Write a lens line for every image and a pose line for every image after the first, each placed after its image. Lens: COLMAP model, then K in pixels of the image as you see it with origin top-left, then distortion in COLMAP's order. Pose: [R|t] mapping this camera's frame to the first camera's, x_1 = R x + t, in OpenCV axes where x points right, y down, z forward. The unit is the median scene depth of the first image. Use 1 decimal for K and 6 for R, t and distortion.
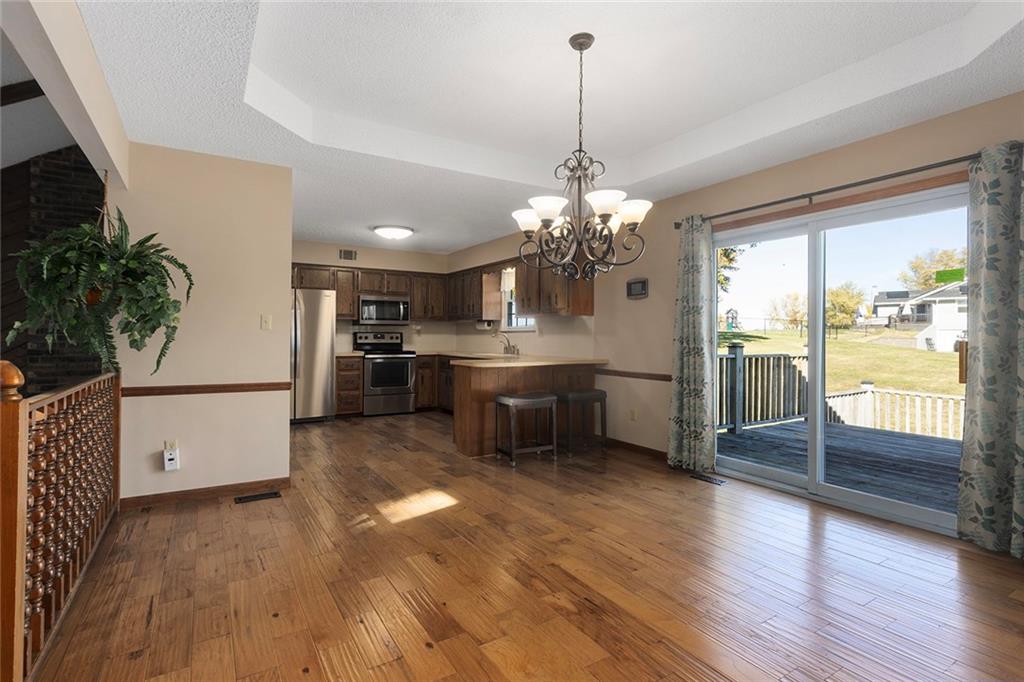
lens RADIAL K [[489.2, 0, 517.0], [0, 489.2, 337.5], [0, 0, 1]] dist [0.001906, -0.000038]
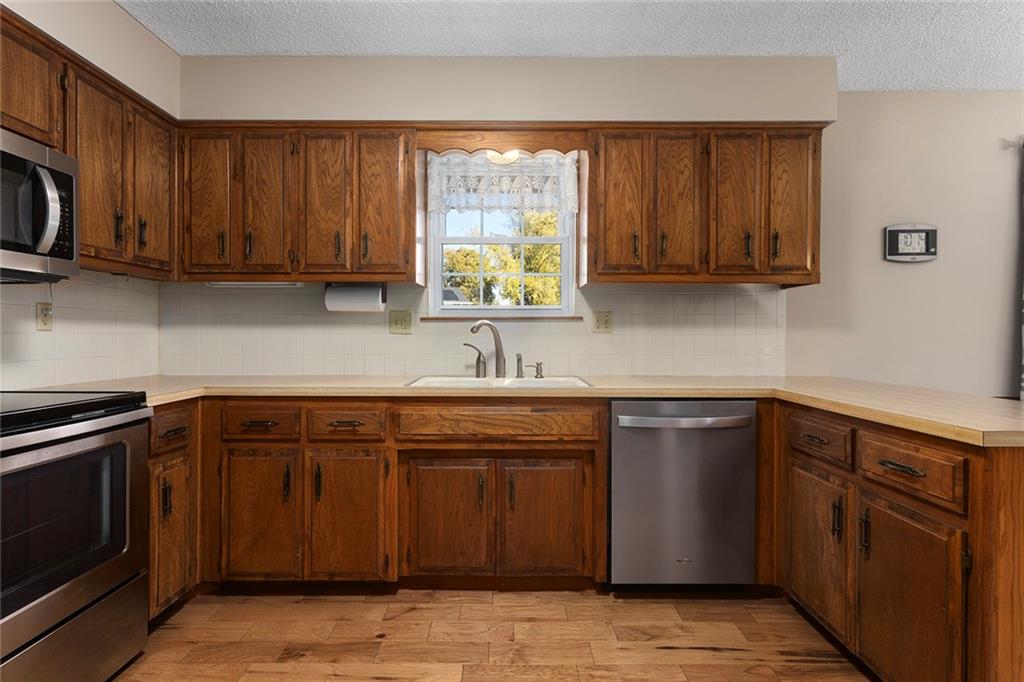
lens RADIAL K [[489.2, 0, 511.2], [0, 489.2, 336.9], [0, 0, 1]] dist [0.001906, -0.000038]
pose [[0.547301, -0.008333, 0.836894, -0.311557], [0.001194, 0.999957, 0.009176, -0.000623], [-0.836935, -0.004023, 0.547288, 0.727943]]
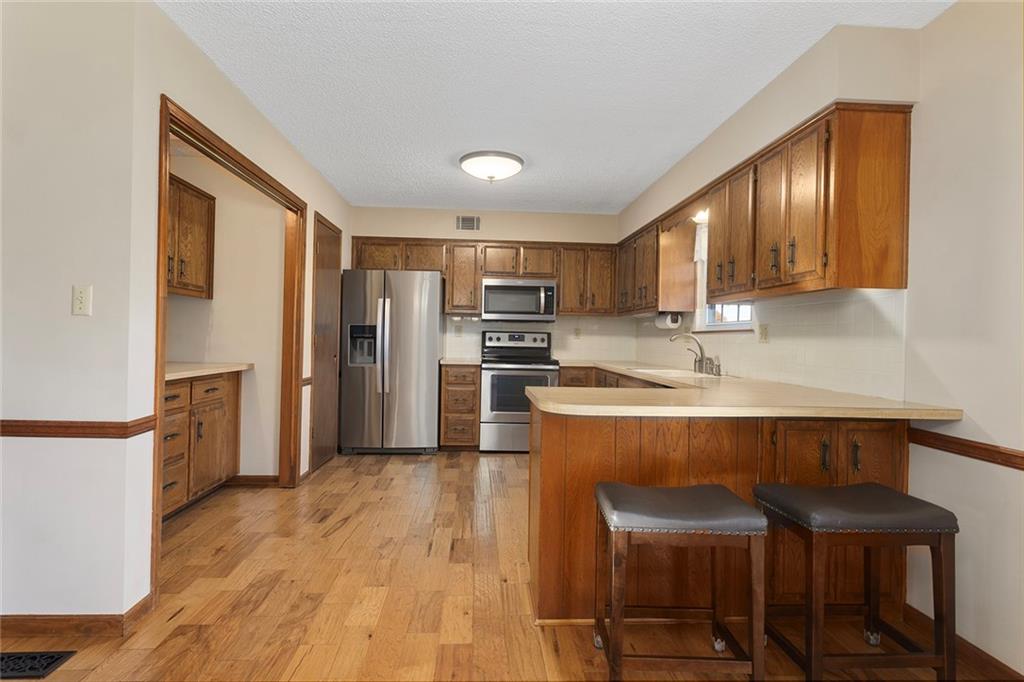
lens RADIAL K [[489.2, 0, 503.9], [0, 489.2, 338.7], [0, 0, 1]] dist [0.001906, -0.000038]
pose [[0.870166, 0.014101, -0.492557, 0.054962], [-0.016481, 0.999864, -0.000493, 0.000167], [0.492483, 0.008547, 0.870280, 0.387656]]
